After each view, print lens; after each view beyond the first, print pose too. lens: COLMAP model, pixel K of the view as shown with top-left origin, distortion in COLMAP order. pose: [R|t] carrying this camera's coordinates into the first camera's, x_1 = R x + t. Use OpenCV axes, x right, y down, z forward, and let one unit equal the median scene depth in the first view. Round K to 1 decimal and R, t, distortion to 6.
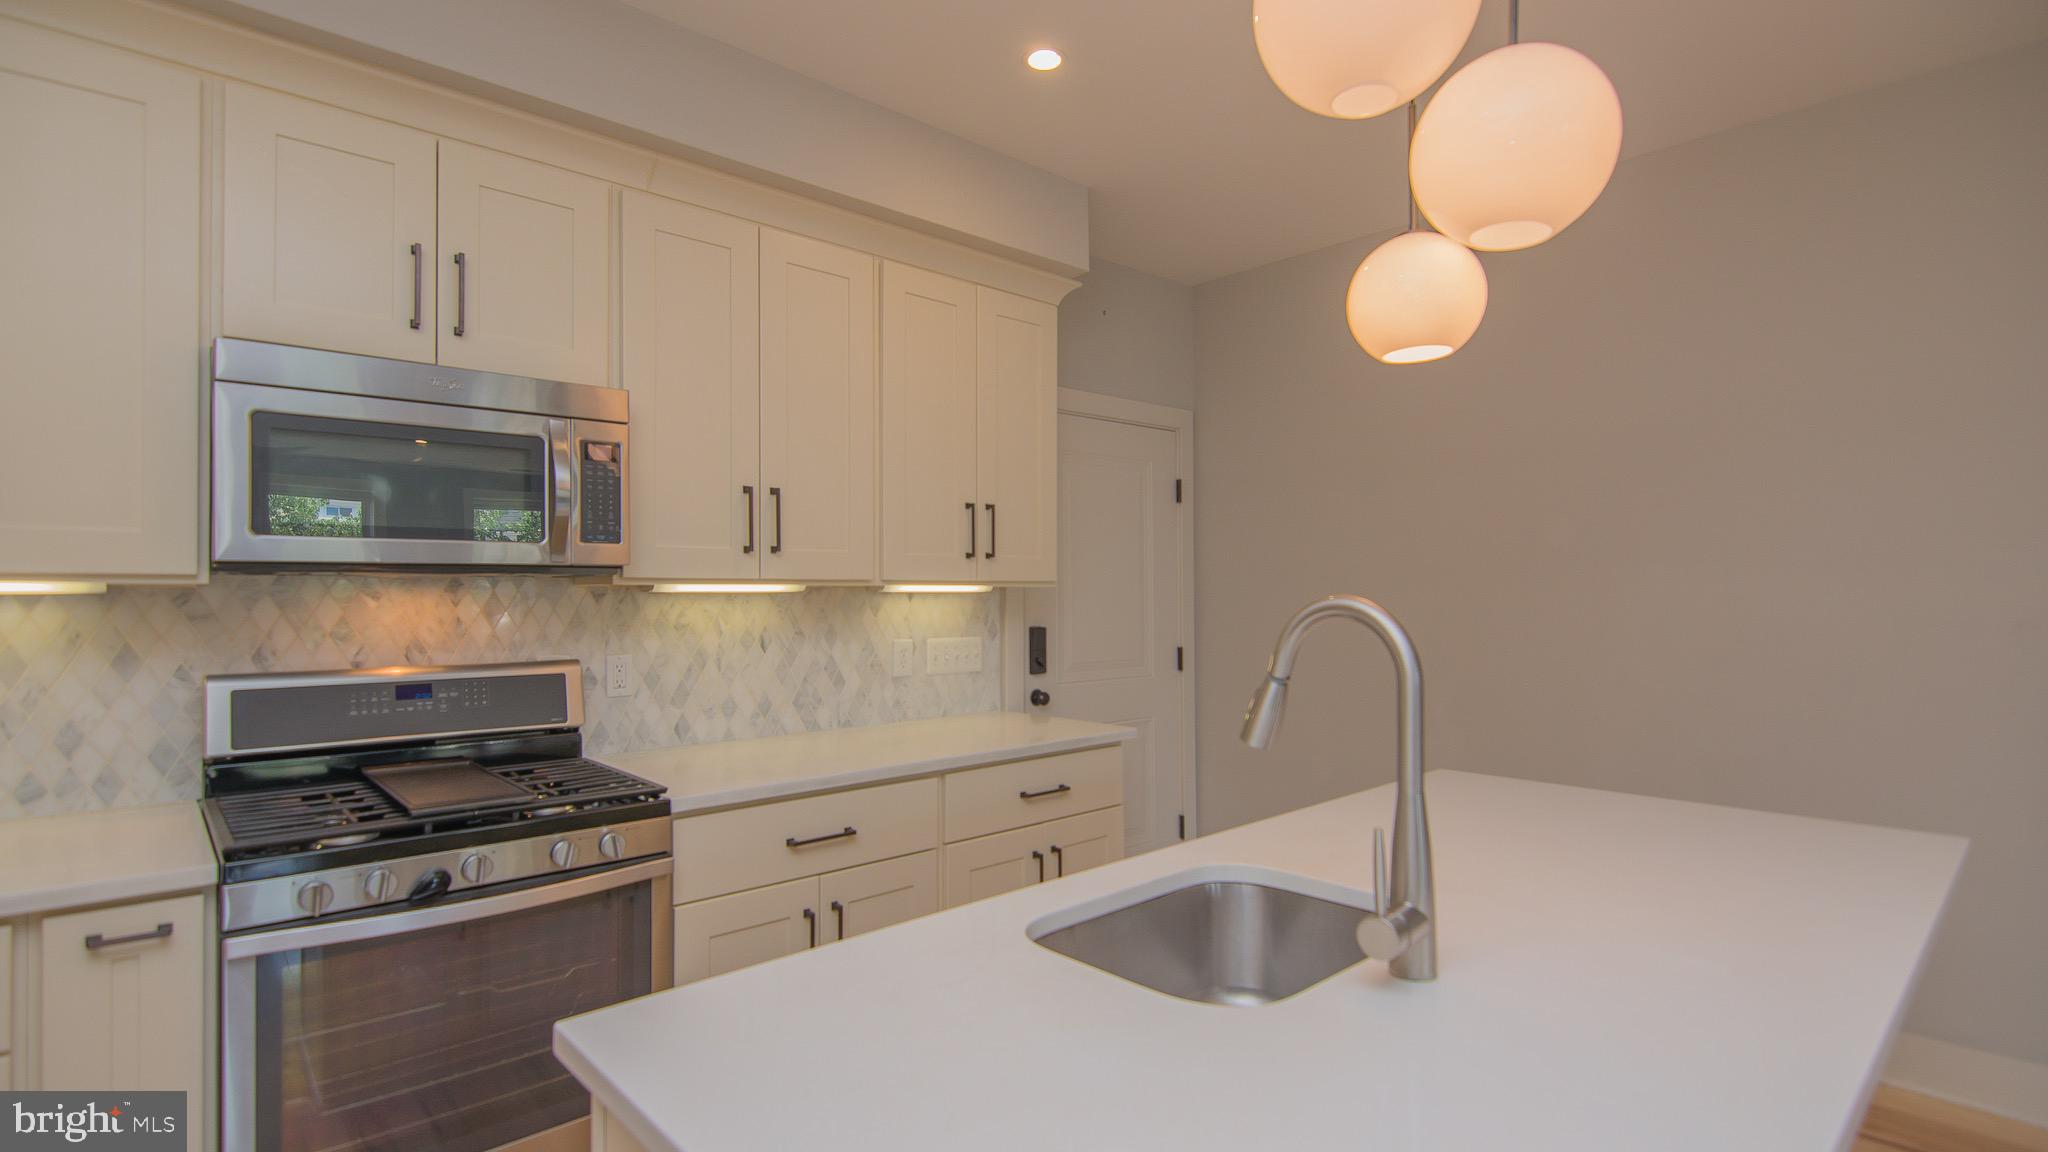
lens RADIAL K [[973.0, 0, 1027.3], [0, 973.0, 584.5], [0, 0, 1]] dist [0.001086, -0.006954]
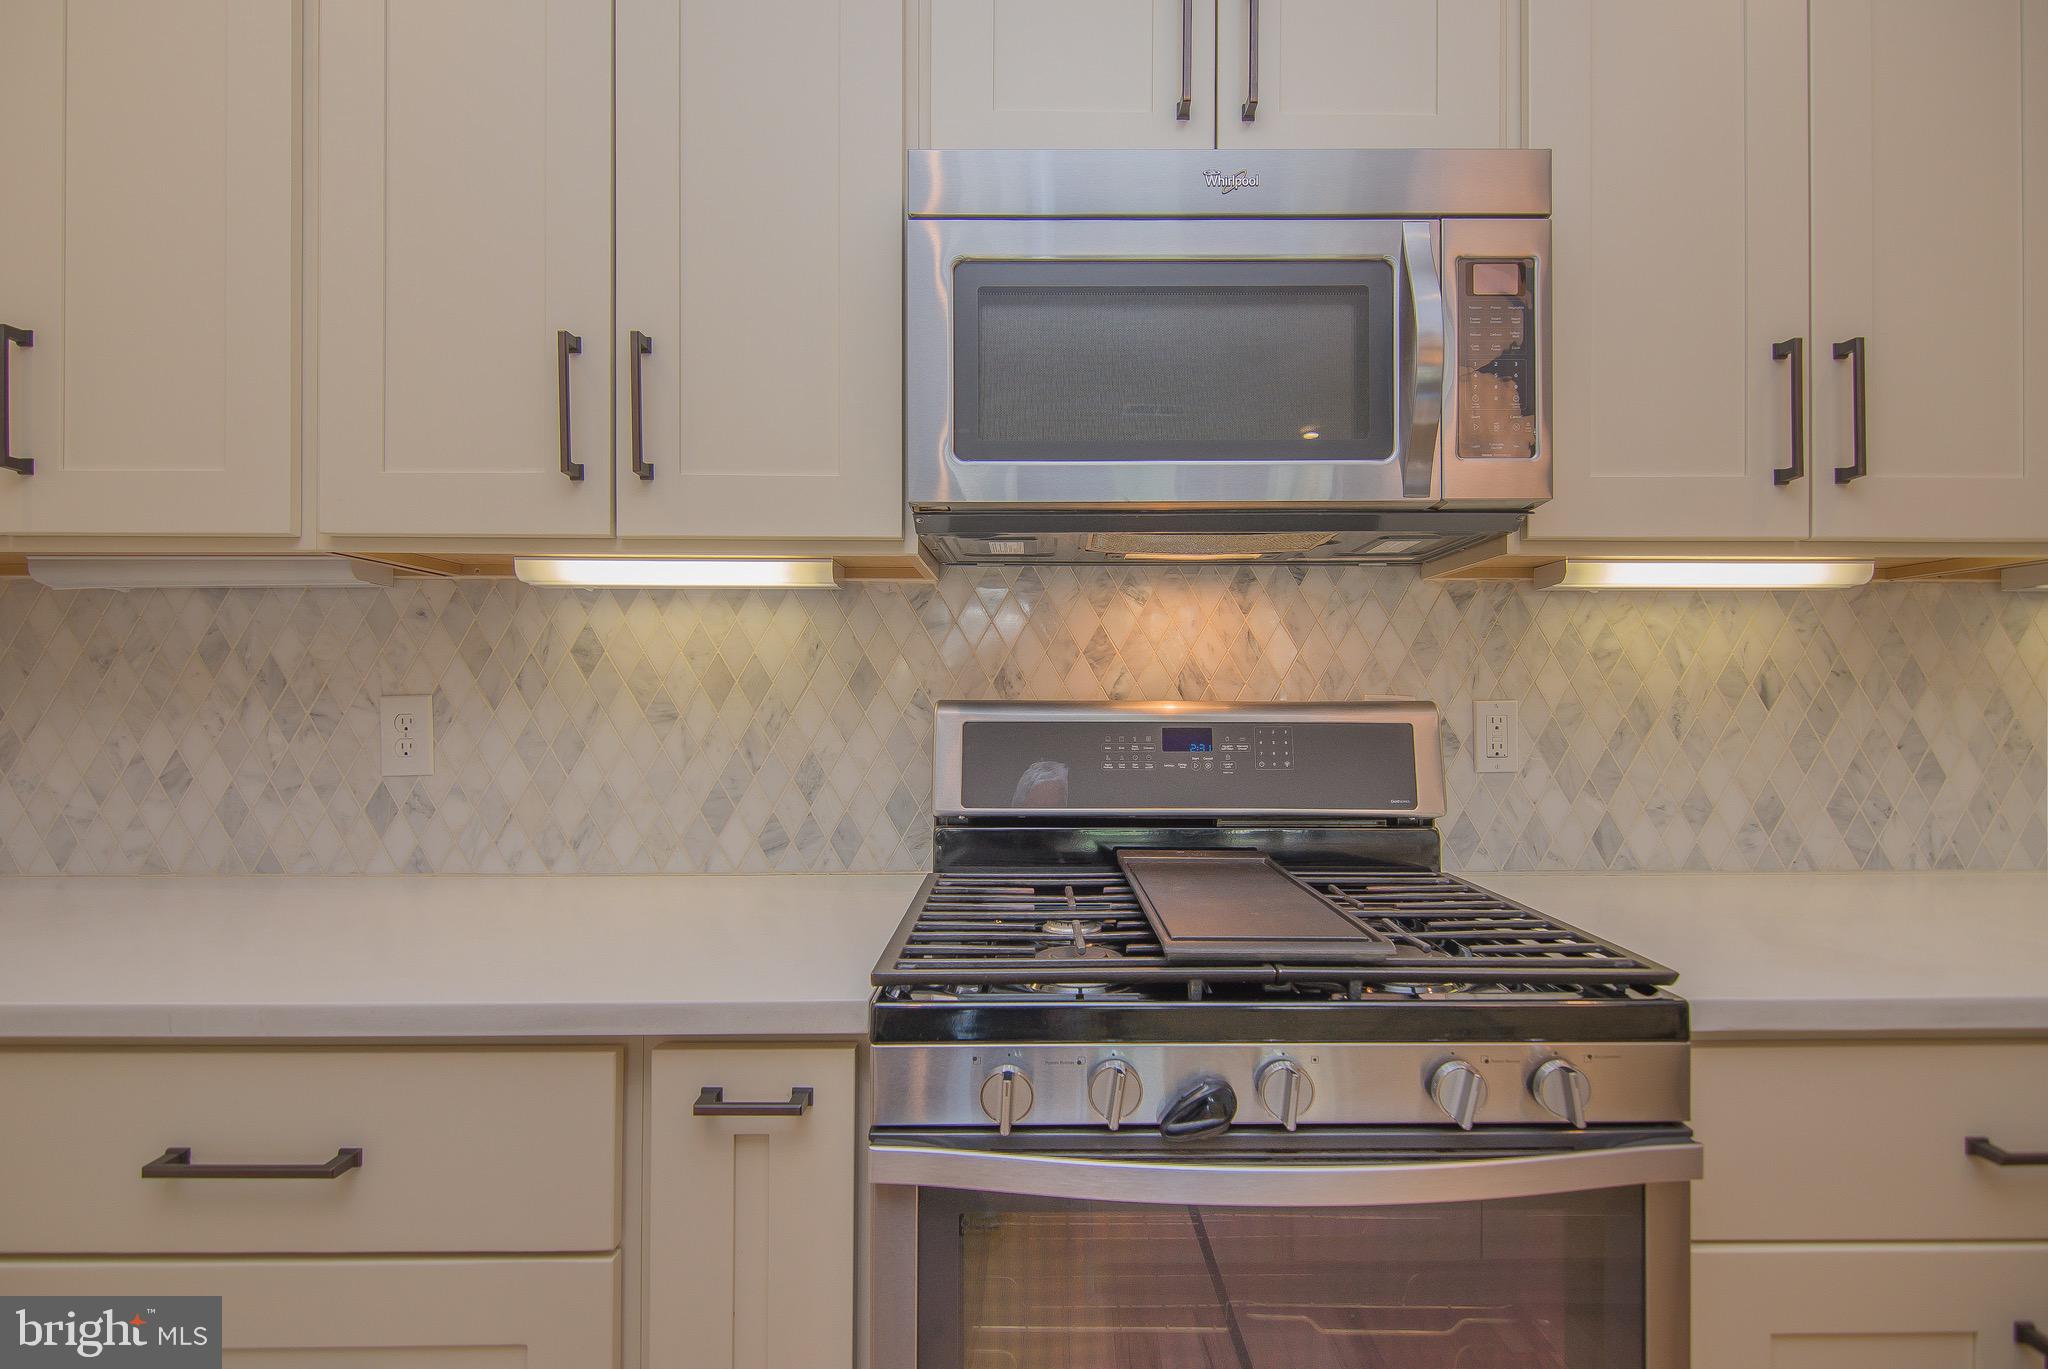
lens RADIAL K [[996.2, 0, 1049.0], [0, 996.2, 690.8], [0, 0, 1]] dist [0.015485, -0.011973]
pose [[0.744591, -0.000996, -0.667520, -0.237459], [0.003542, 0.999991, 0.002459, 0.069005], [0.667511, -0.004195, 0.744588, 0.409989]]
